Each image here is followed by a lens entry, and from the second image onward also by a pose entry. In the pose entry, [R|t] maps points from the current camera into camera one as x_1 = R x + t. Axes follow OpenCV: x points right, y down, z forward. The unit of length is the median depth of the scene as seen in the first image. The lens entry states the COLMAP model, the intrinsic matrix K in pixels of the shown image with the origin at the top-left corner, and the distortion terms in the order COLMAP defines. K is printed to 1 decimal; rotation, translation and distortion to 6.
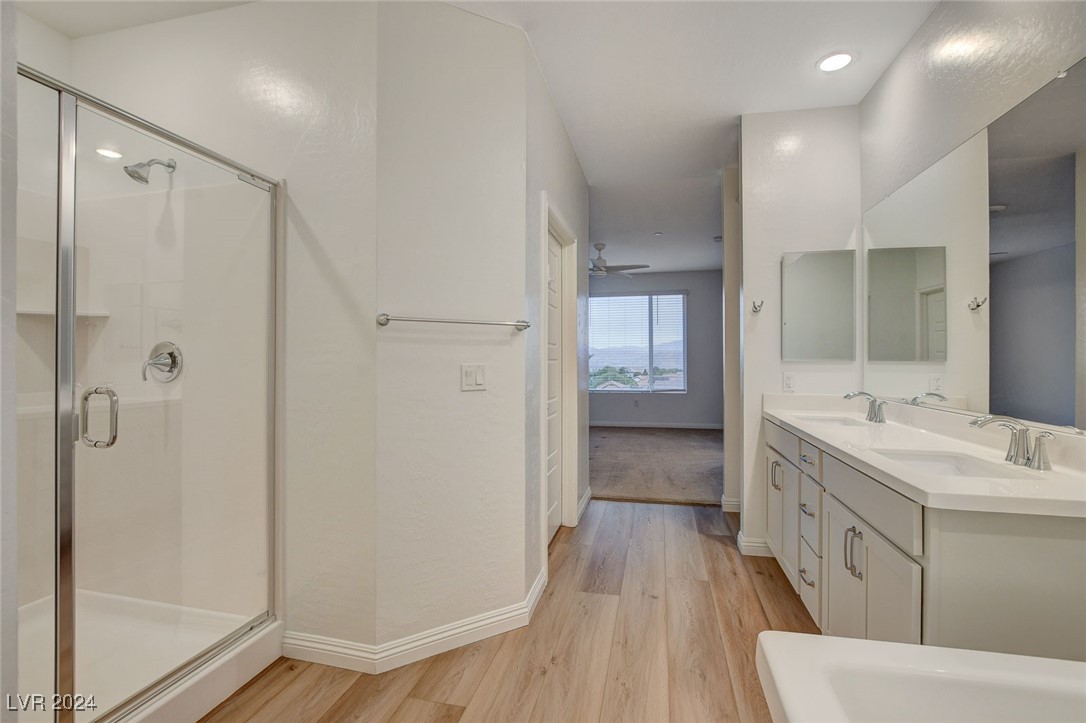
lens RADIAL K [[486.8, 0, 542.7], [0, 486.8, 357.0], [0, 0, 1]] dist [-0.015260, 0.000234]
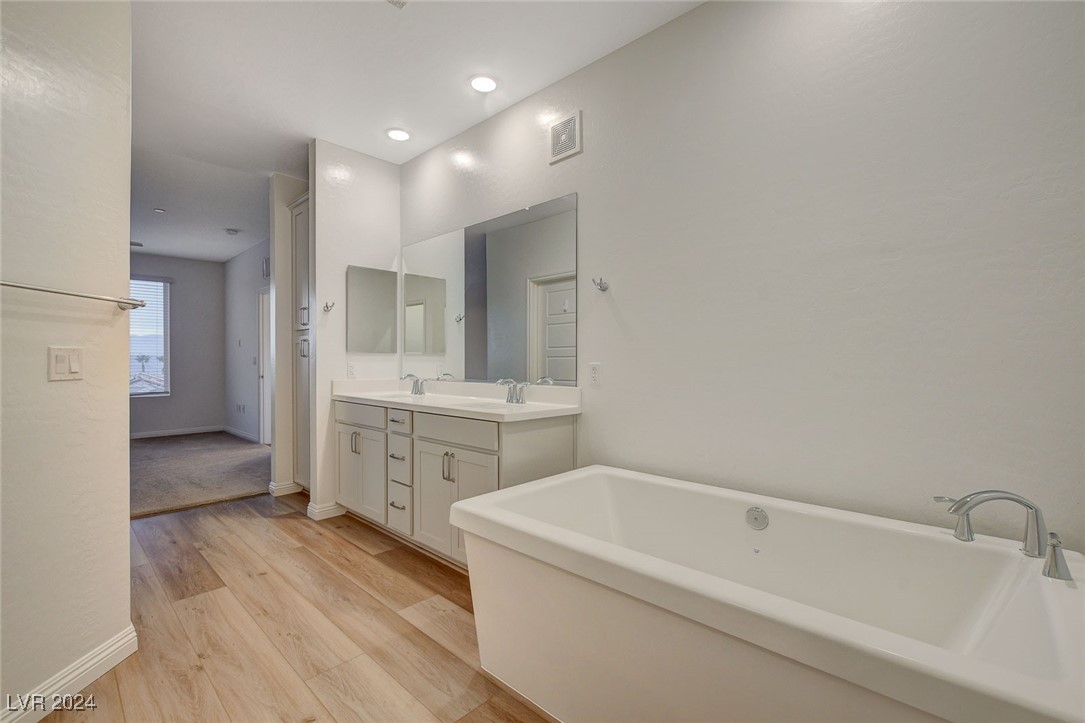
lens RADIAL K [[476.6, 0, 546.5], [0, 476.6, 358.3], [0, 0, 1]] dist [-0.014800, 0.000740]
pose [[0.502300, 0.004019, 0.864684, -0.353962], [-0.002883, 0.999991, -0.002972, 0.028699], [-0.864689, -0.001000, 0.502307, -0.048806]]
